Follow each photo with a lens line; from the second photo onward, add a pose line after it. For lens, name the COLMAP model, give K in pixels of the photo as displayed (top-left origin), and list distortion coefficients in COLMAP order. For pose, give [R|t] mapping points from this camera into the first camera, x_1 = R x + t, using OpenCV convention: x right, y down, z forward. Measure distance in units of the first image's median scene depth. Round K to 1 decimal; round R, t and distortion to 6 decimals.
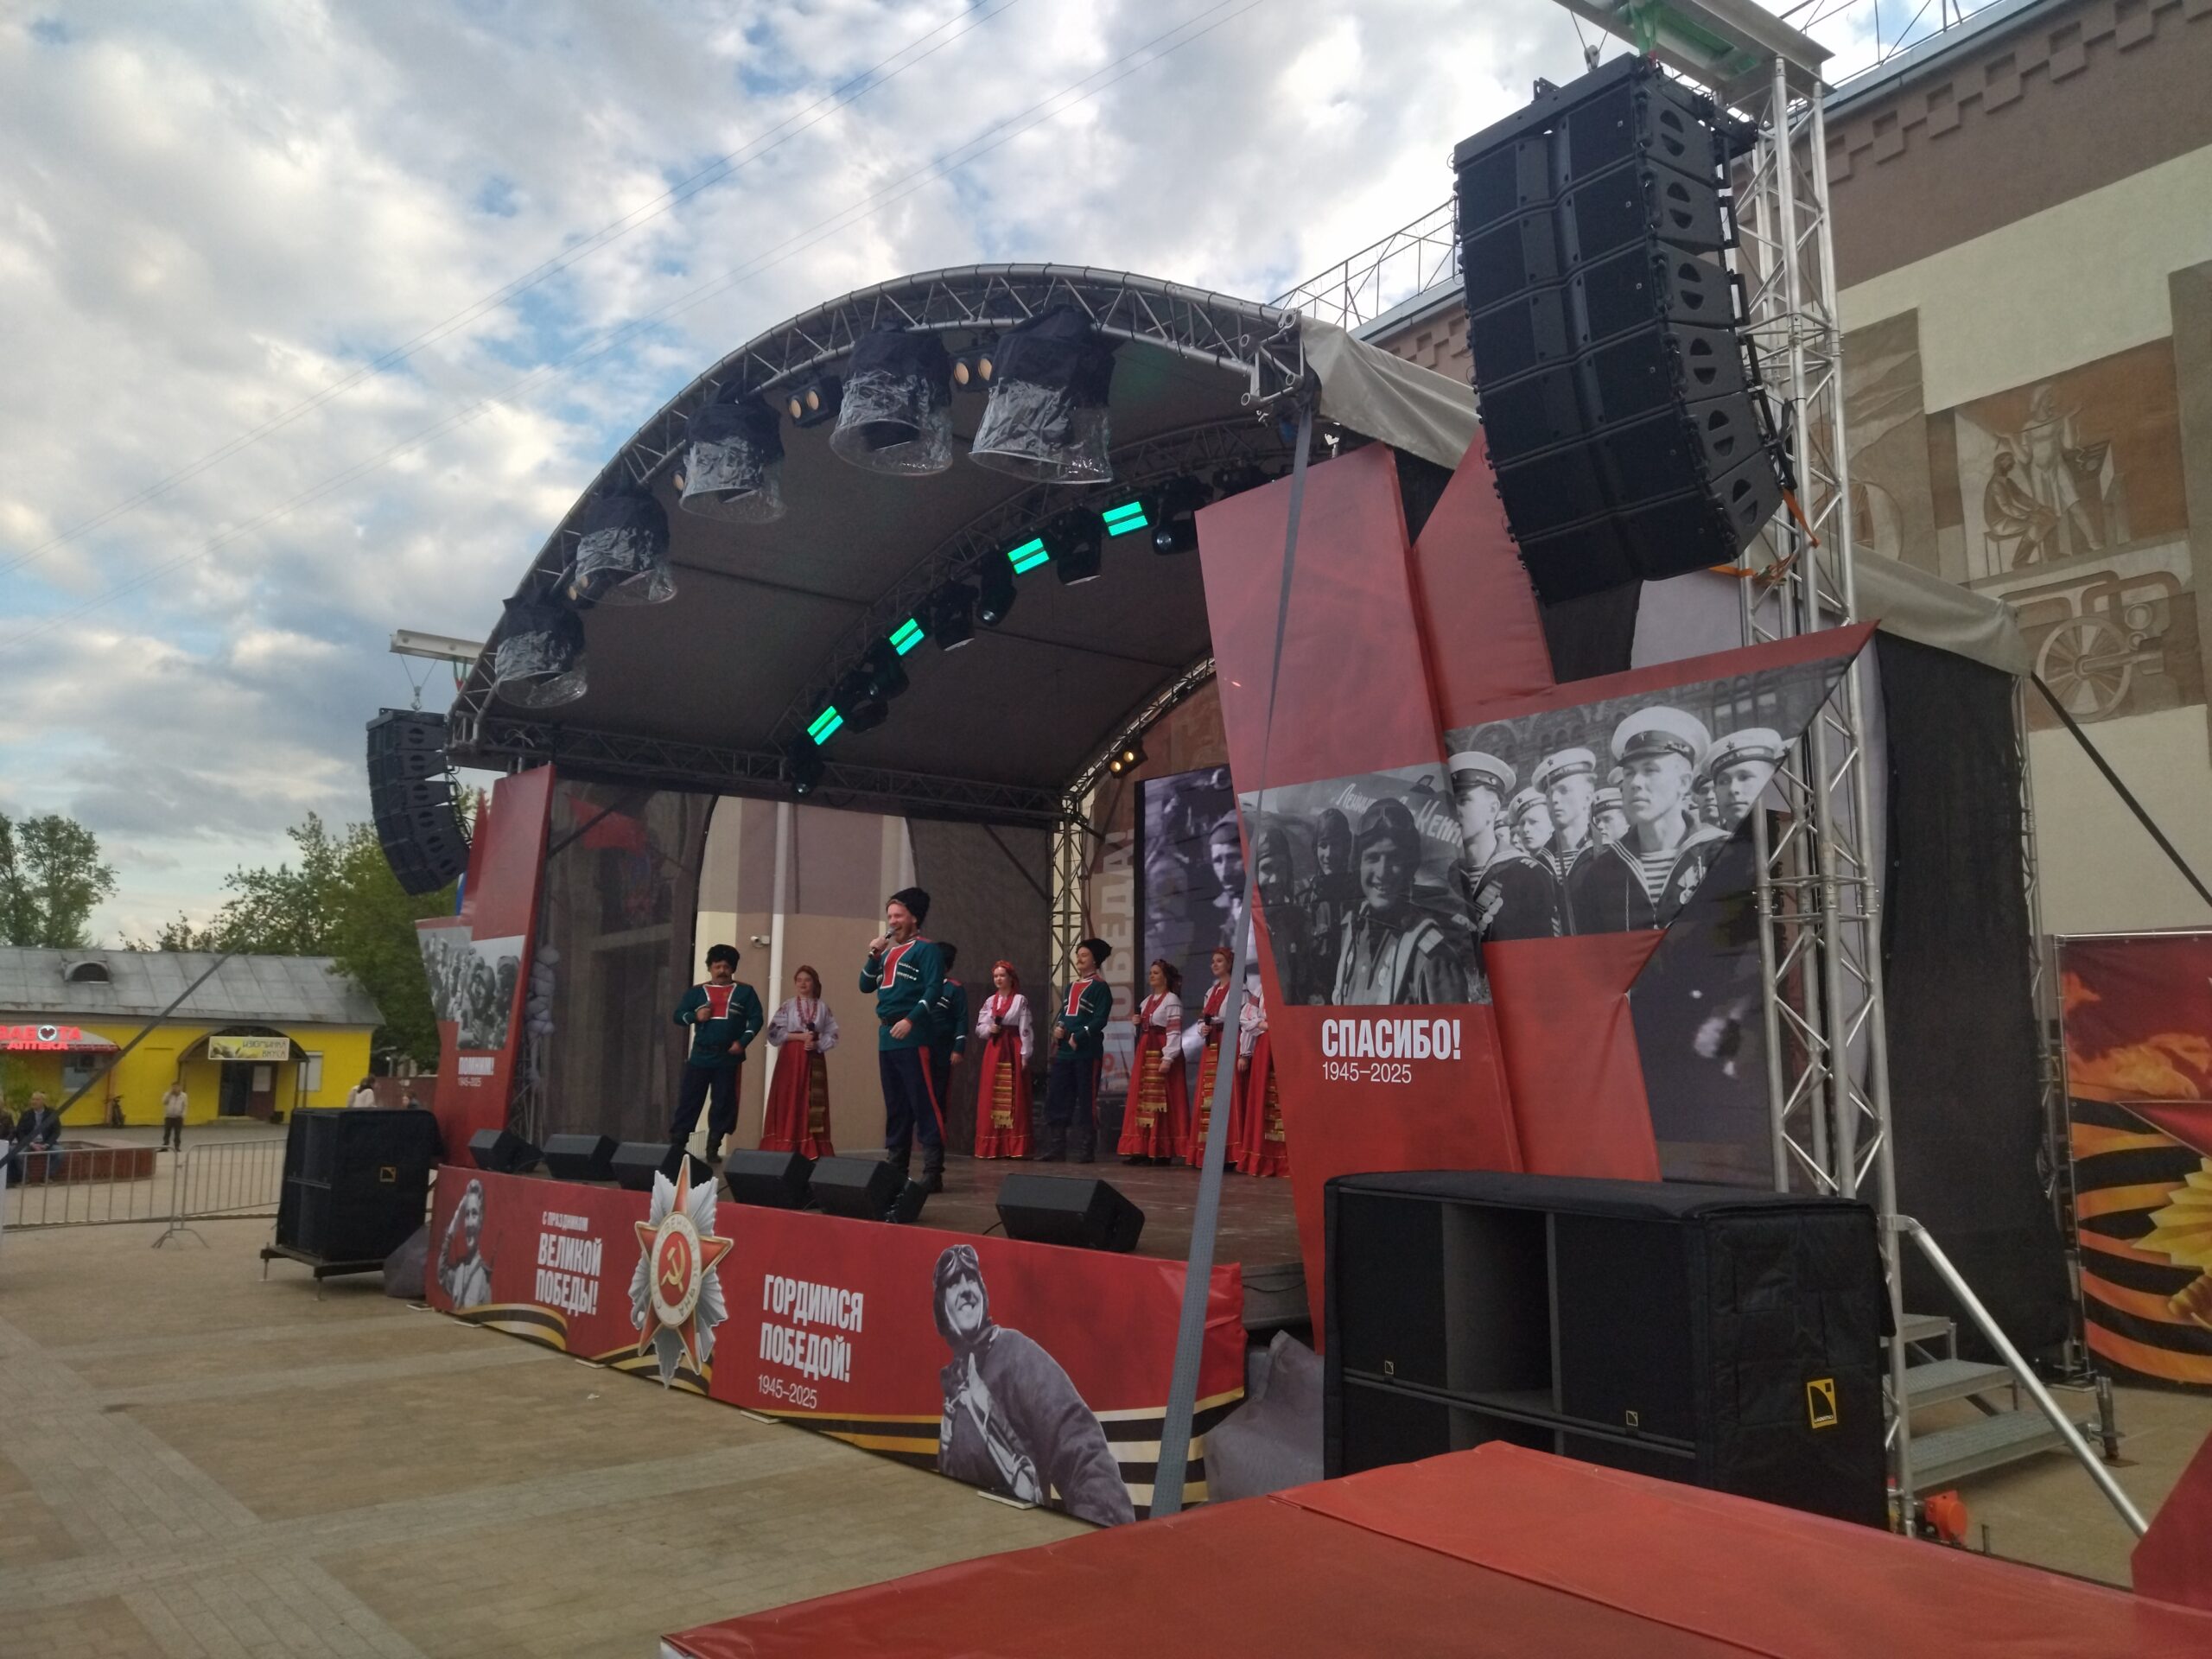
lens RADIAL K [[1652.0, 0, 1093.8], [0, 1652.0, 845.8], [0, 0, 1]] dist [0.122012, -0.204736]
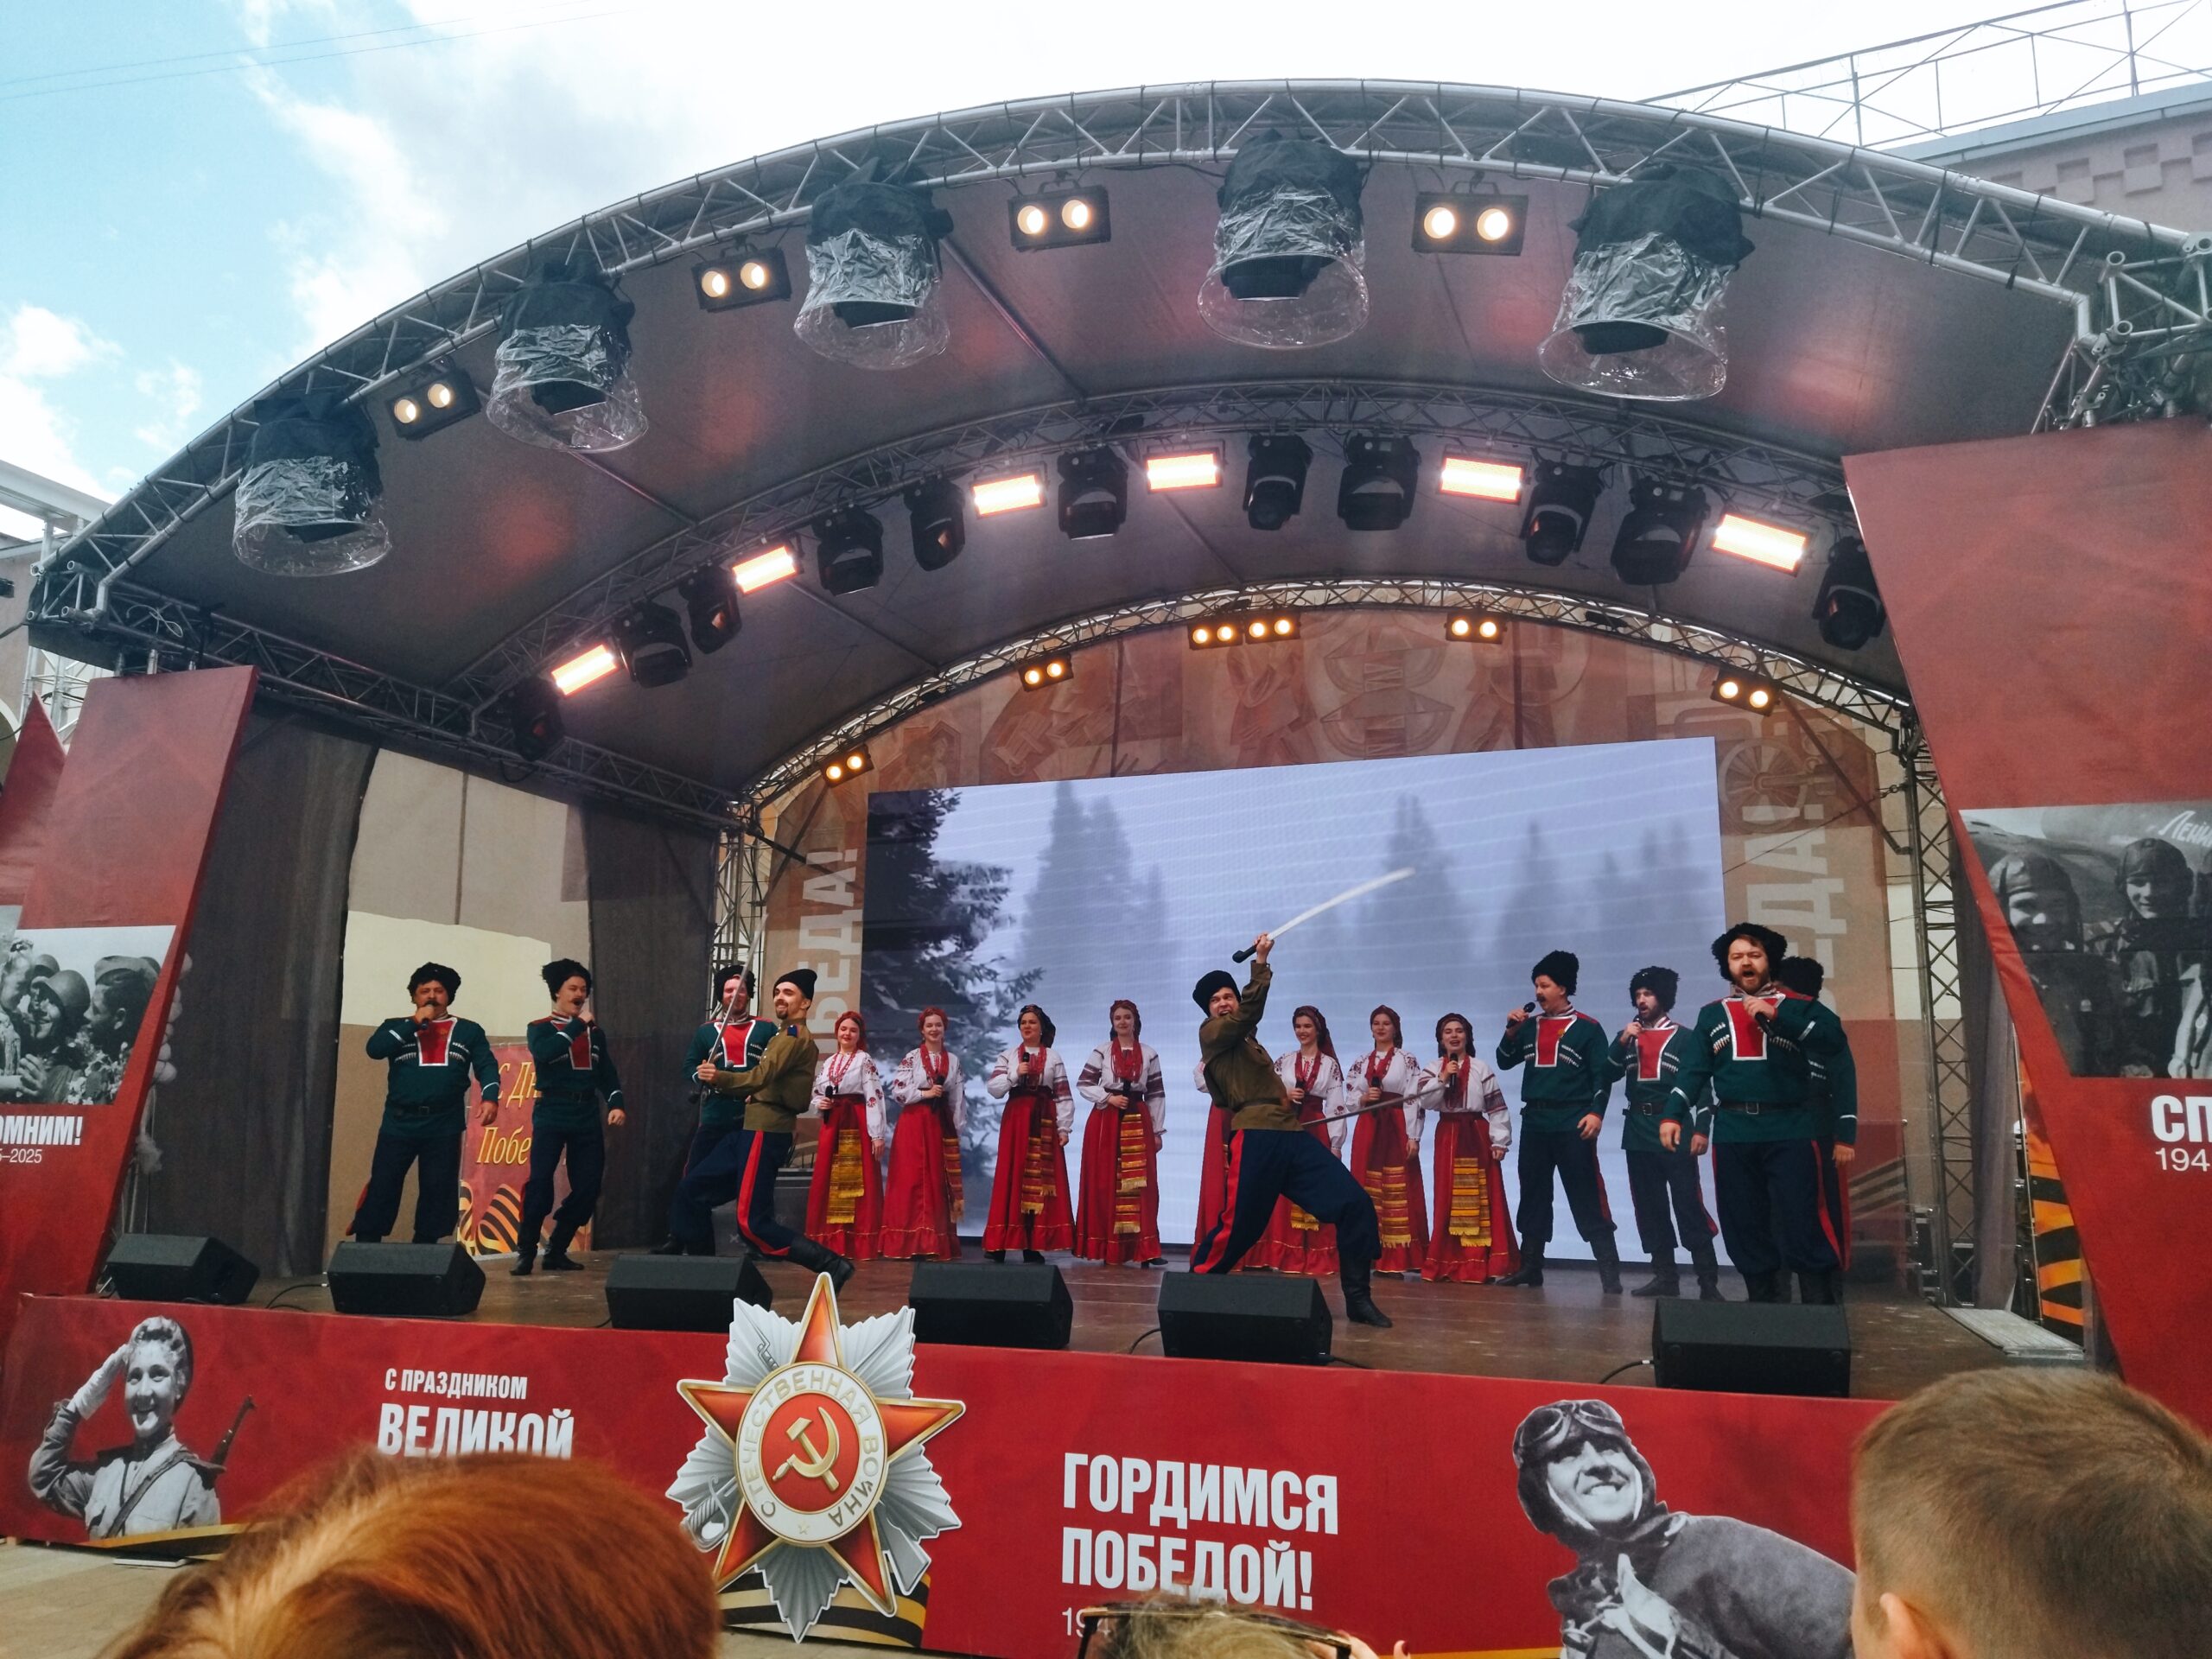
lens RADIAL K [[1657.1, 0, 1109.6], [0, 1657.1, 841.0], [0, 0, 1]] dist [0.076228, -0.130064]
pose [[0.861862, 0.094415, 0.498277, -0.624748], [-0.074110, 0.995418, -0.060428, 0.058959], [-0.501699, 0.015153, 0.864910, 0.471744]]
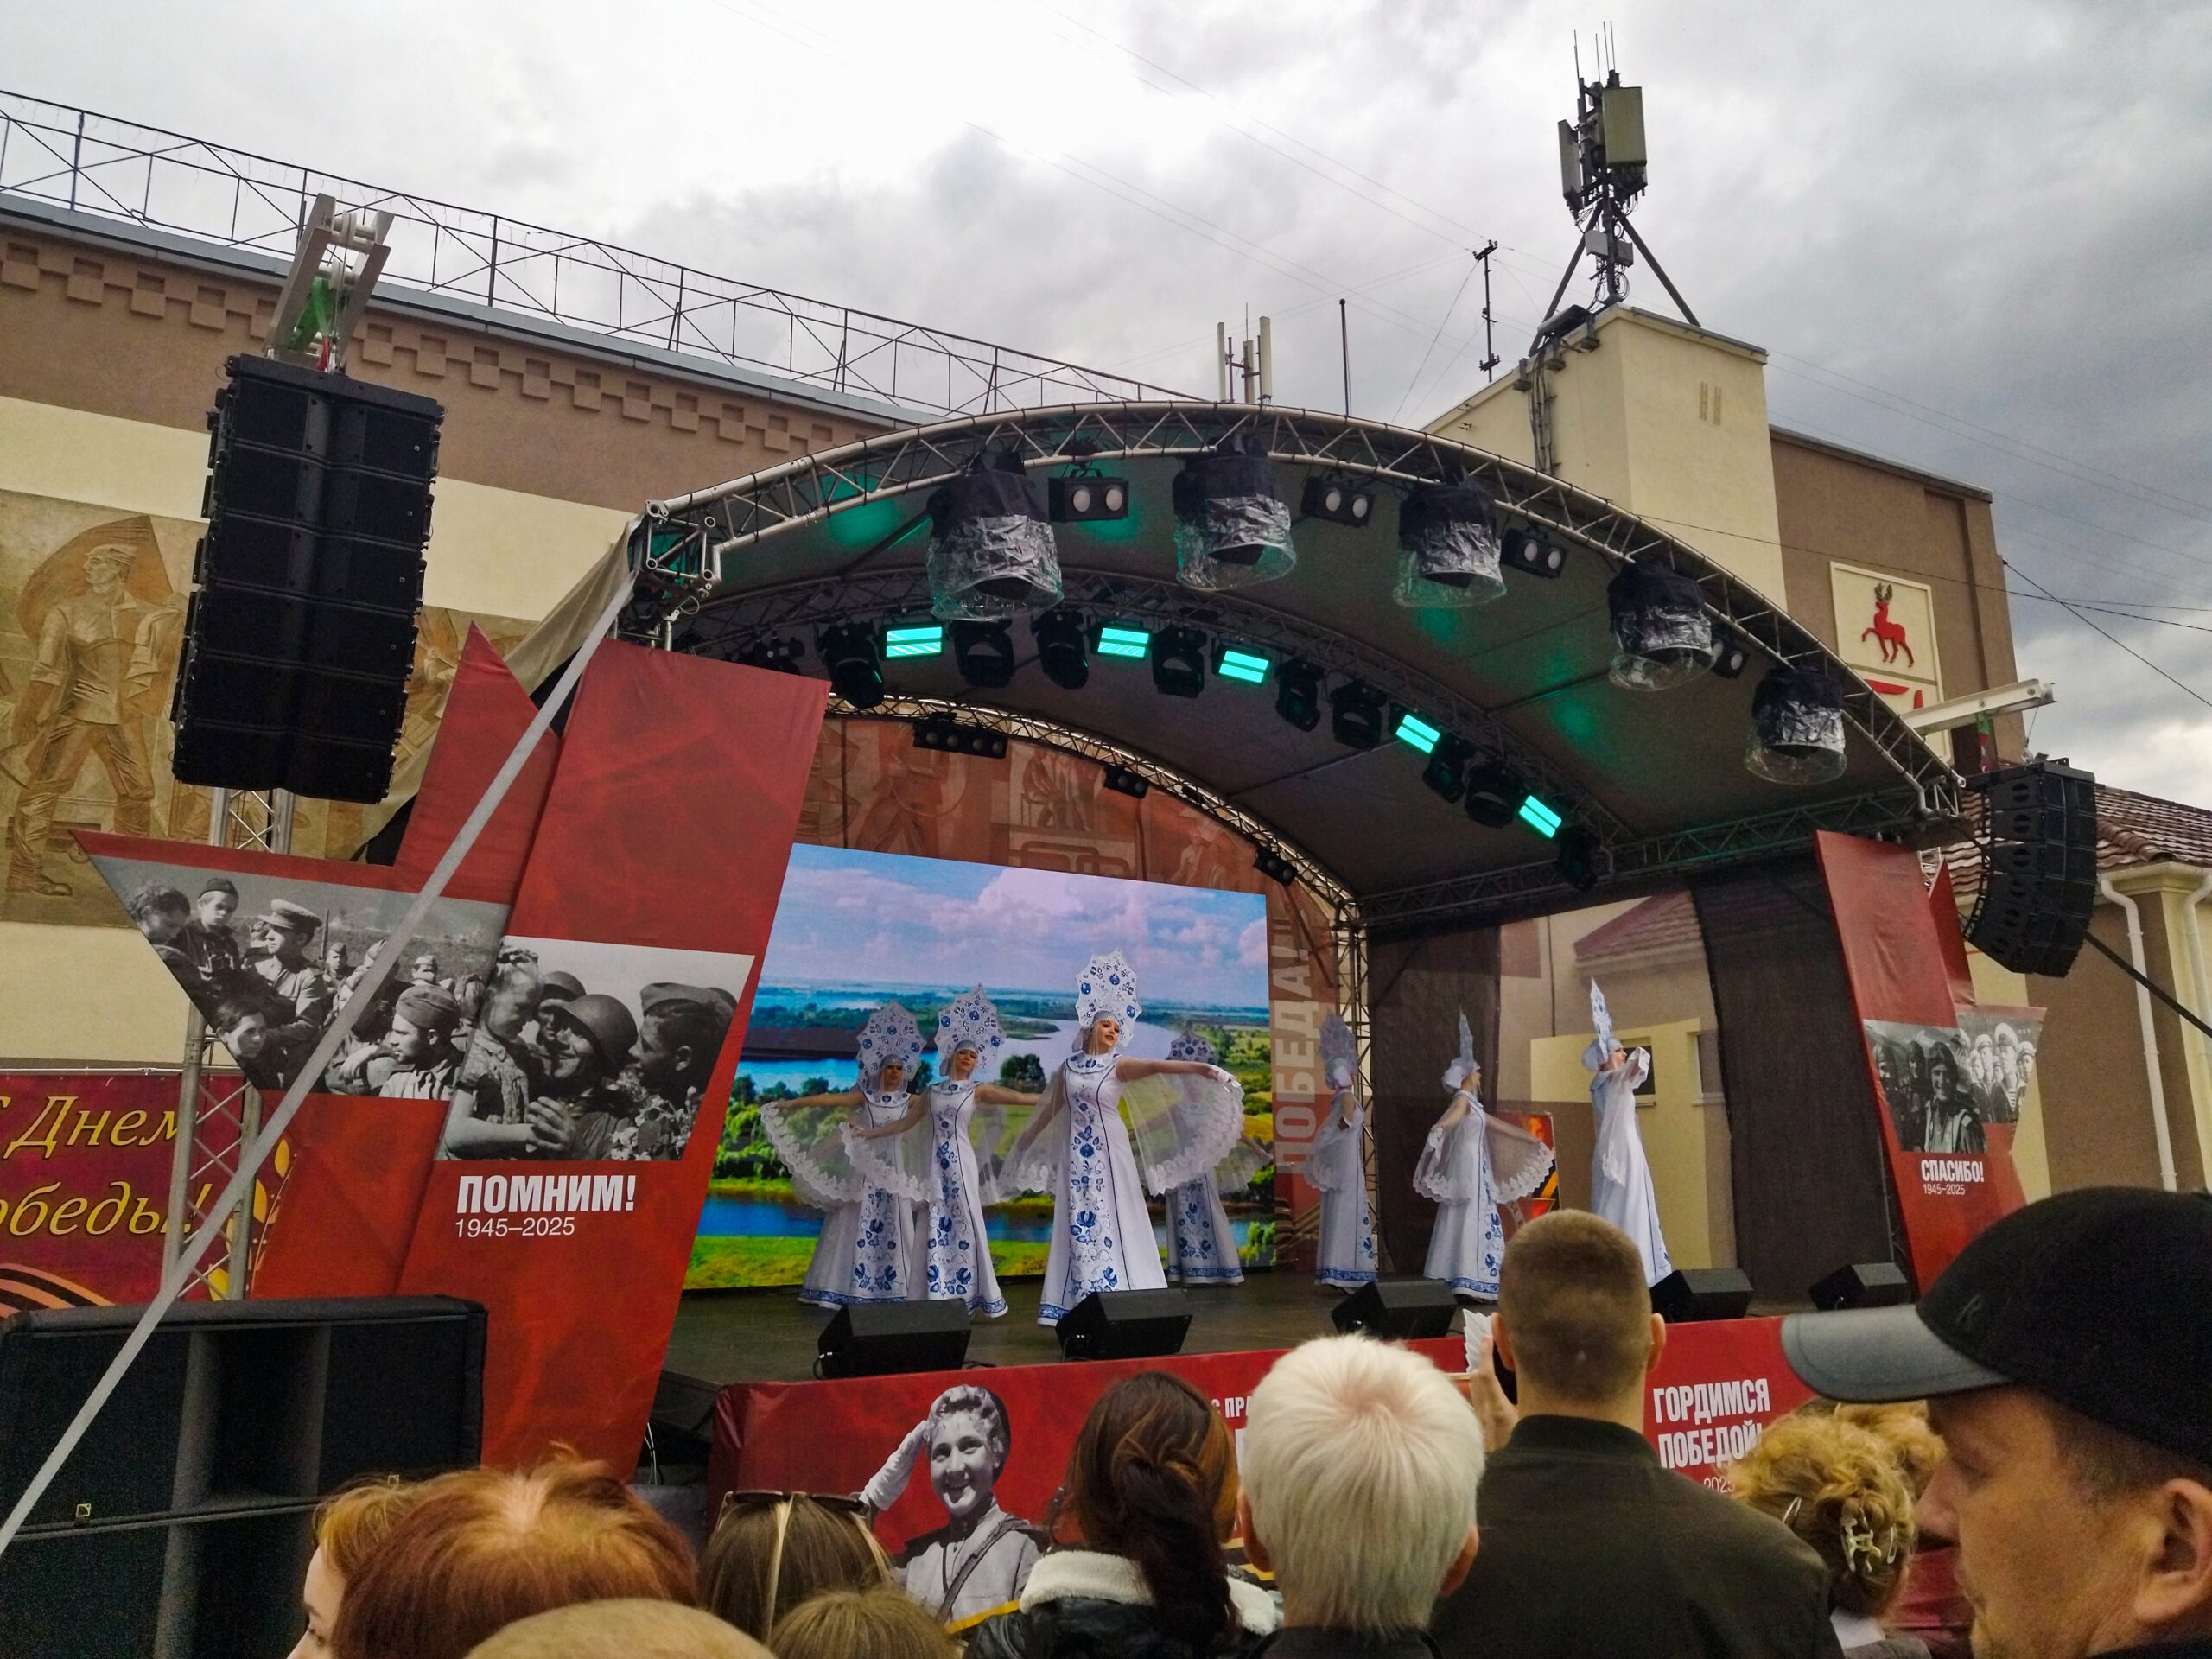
lens RADIAL K [[1652.0, 0, 1093.8], [0, 1652.0, 845.8], [0, 0, 1]] dist [0.122012, -0.204736]
pose [[0.123170, 0.192572, 0.973522, -1.548225], [-0.126685, 0.976017, -0.177037, 0.179560], [-0.984266, -0.101525, 0.144612, 1.424336]]
